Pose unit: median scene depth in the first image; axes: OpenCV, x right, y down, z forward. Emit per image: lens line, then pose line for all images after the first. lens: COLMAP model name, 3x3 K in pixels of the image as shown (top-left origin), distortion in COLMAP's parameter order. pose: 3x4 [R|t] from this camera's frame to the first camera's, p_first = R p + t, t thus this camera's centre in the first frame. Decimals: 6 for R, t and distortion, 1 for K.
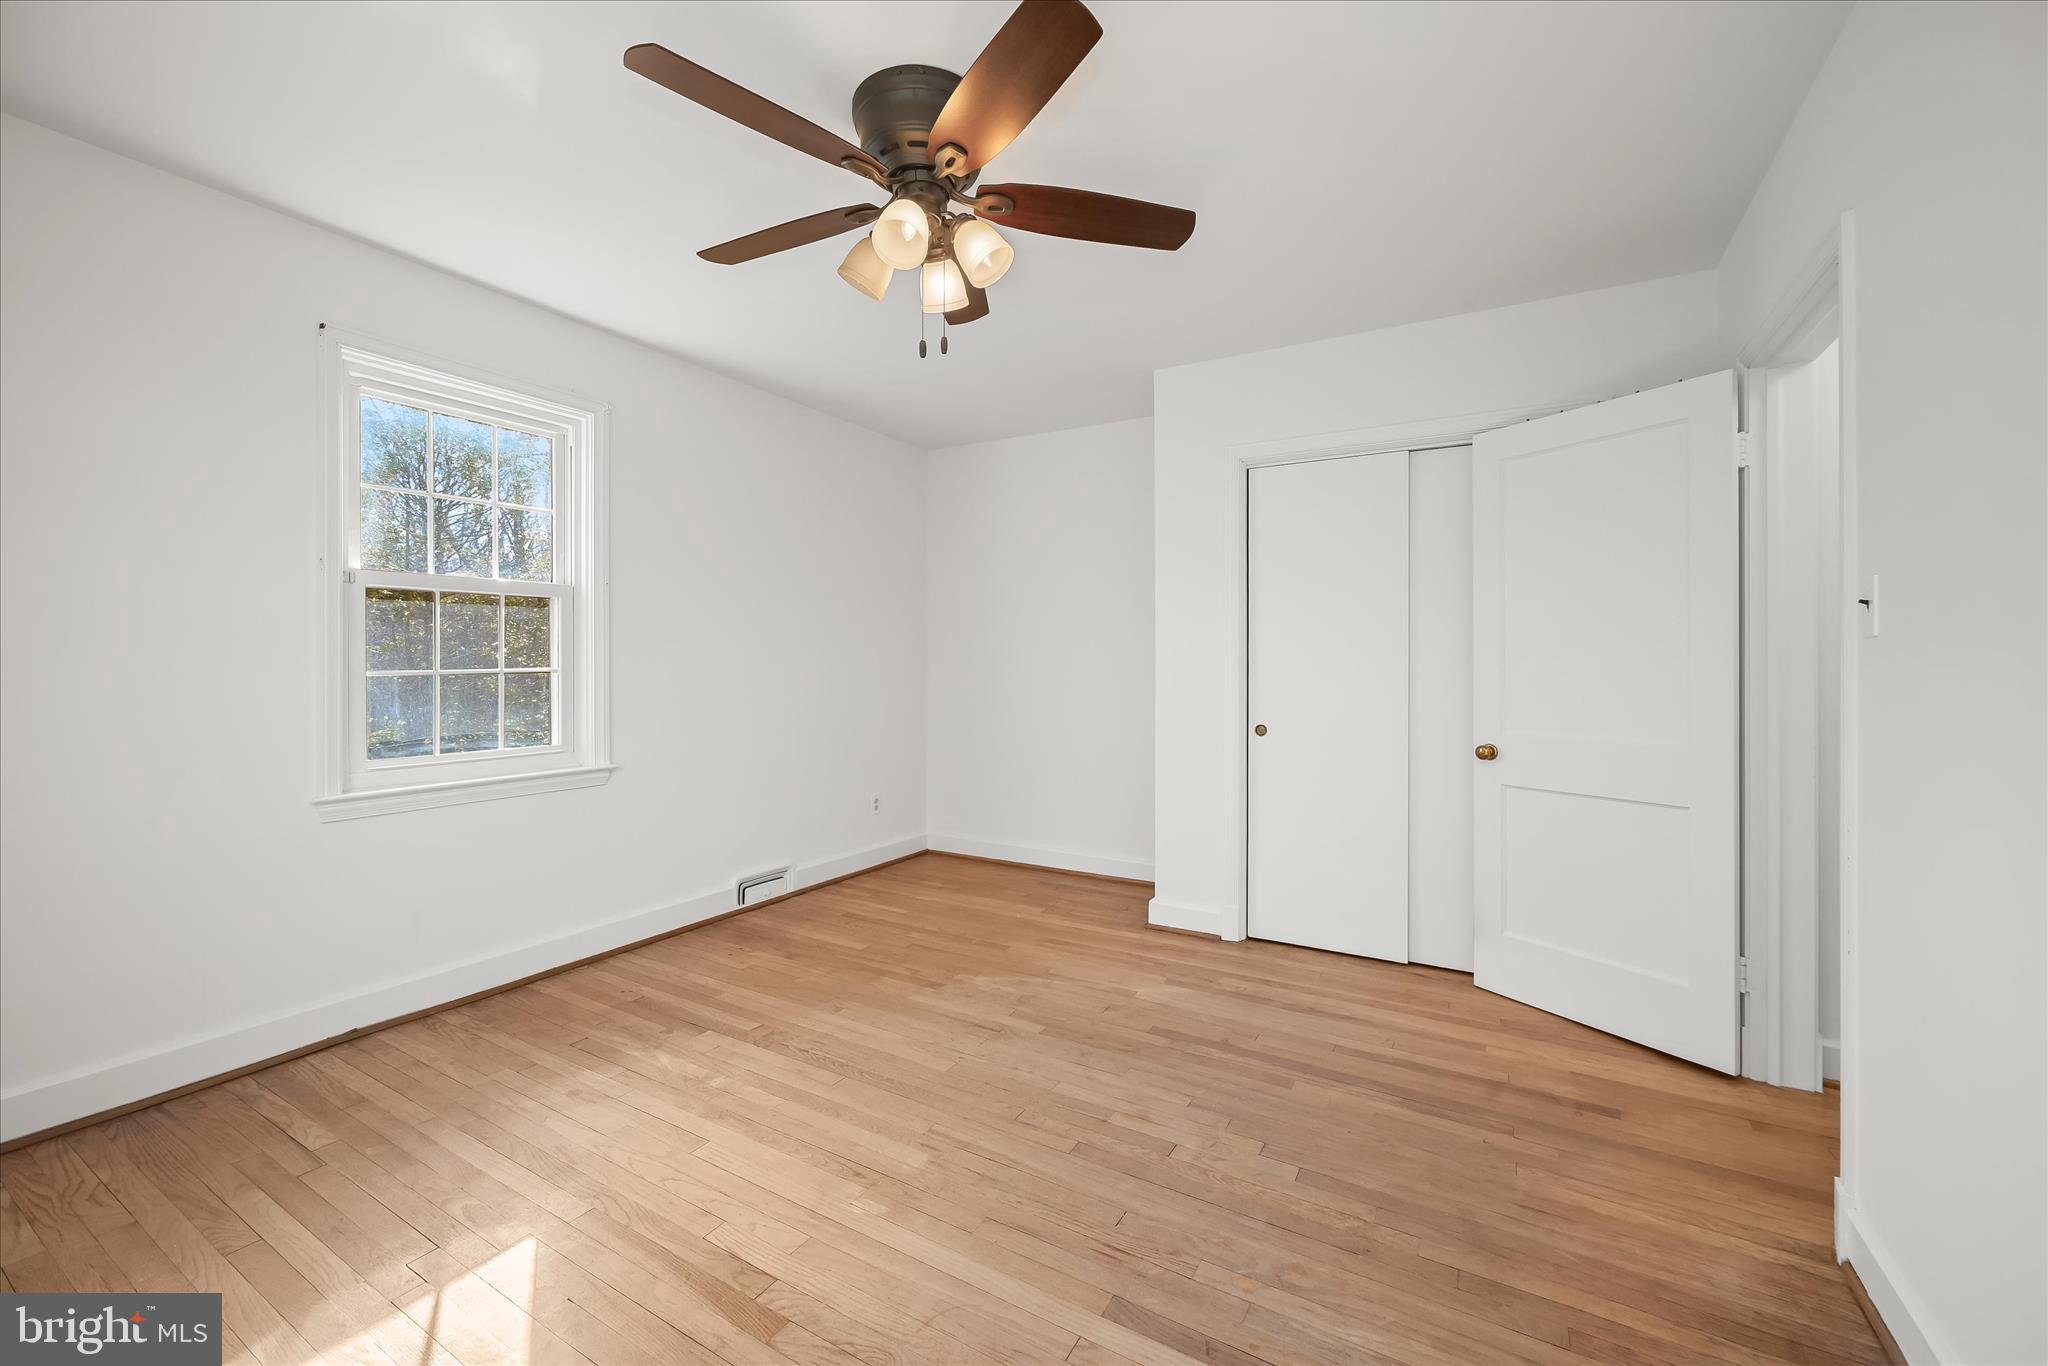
lens RADIAL K [[817.3, 0, 1029.1], [0, 817.3, 641.1], [0, 0, 1]] dist [-0.000074, 0.000053]
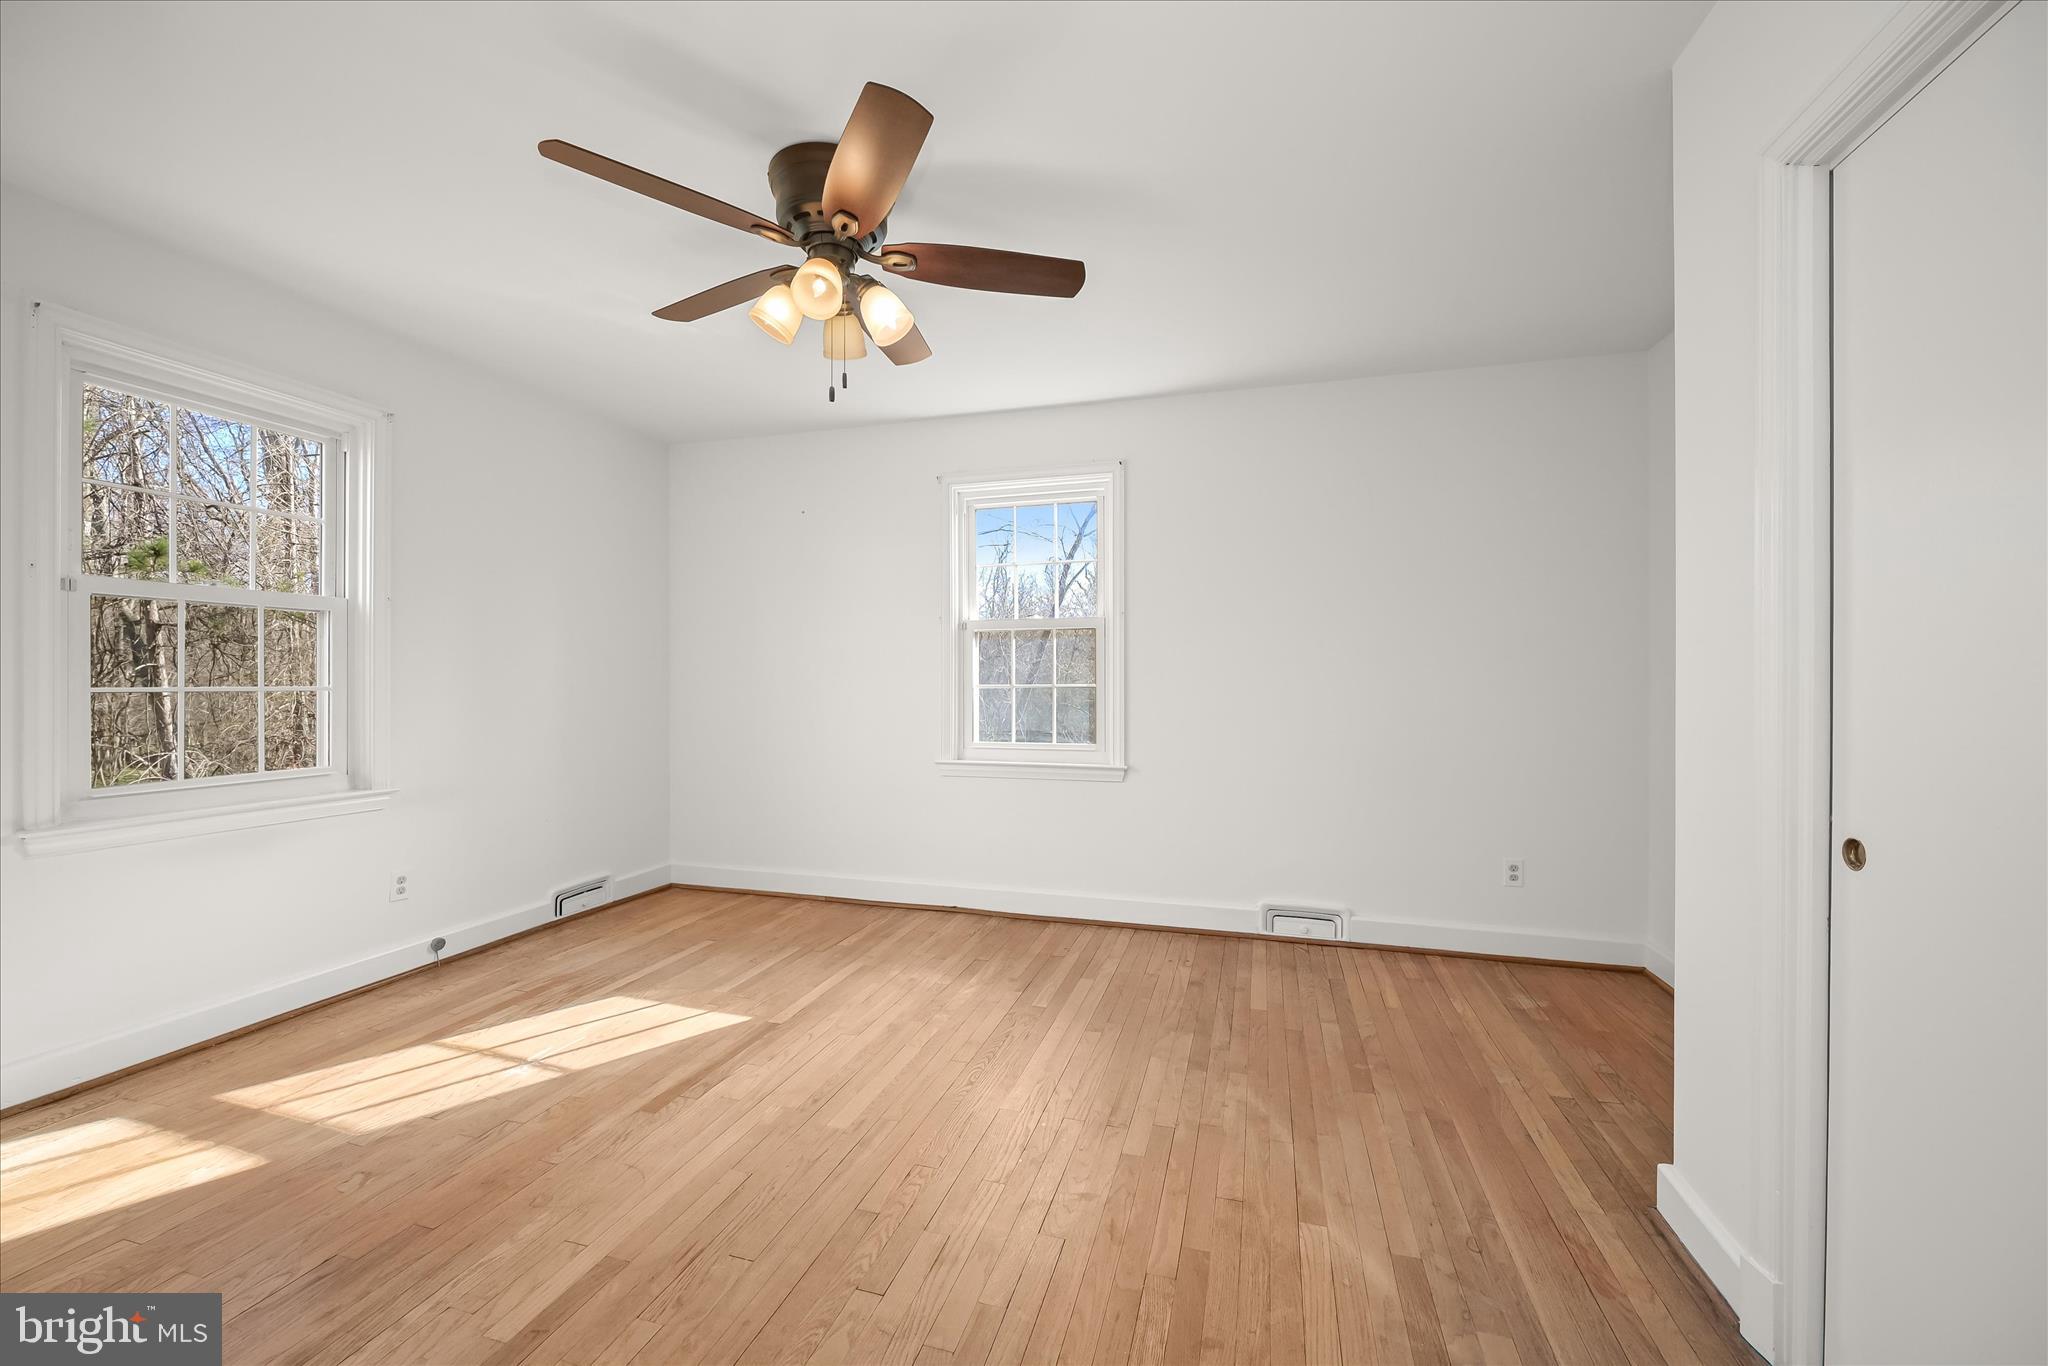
lens RADIAL K [[809.2, 0, 1027.9], [0, 809.2, 678.4], [0, 0, 1]] dist [-0.001417, -0.000220]
pose [[0.236256, -0.006763, -0.971667, 0.633982], [0.027220, 0.999629, -0.000339, 0.023475], [0.971310, -0.026369, 0.236352, 0.639384]]
